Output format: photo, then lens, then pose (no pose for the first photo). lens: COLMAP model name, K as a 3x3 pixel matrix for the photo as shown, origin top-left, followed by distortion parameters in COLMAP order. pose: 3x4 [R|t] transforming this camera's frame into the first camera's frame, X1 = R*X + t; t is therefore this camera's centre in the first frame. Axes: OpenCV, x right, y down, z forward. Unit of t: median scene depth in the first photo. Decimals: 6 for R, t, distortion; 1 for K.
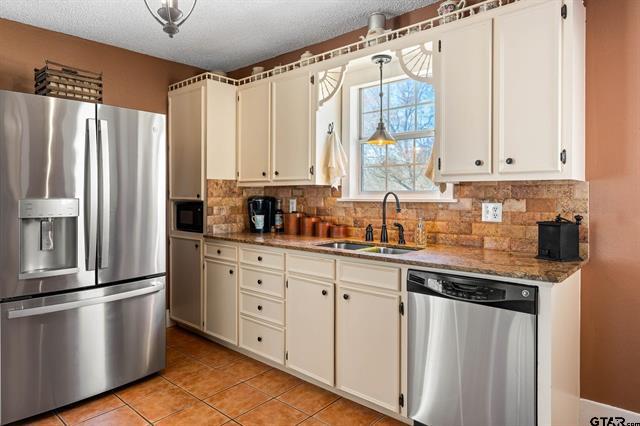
lens RADIAL K [[398.8, 0, 320.0], [0, 398.8, 213.0], [0, 0, 1]] dist [-0.004493, -0.000519]
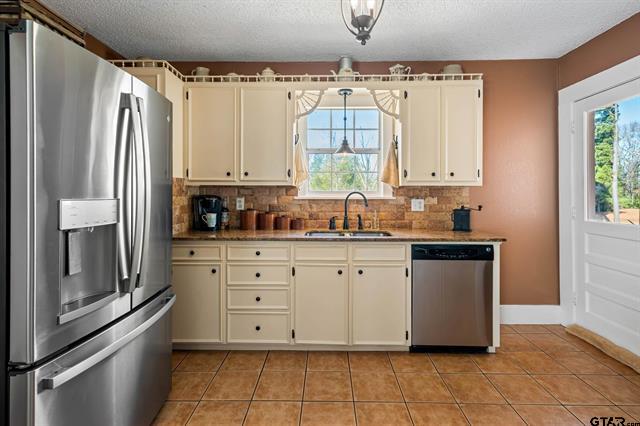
lens RADIAL K [[313.6, 0, 320.1], [0, 313.6, 210.0], [0, 0, 1]] dist [0.003189, 0.000300]
pose [[0.756701, -0.032158, 0.652970, -0.601228], [0.027372, 0.999472, 0.017501, -0.013053], [-0.653188, 0.004630, 0.757181, 0.262682]]
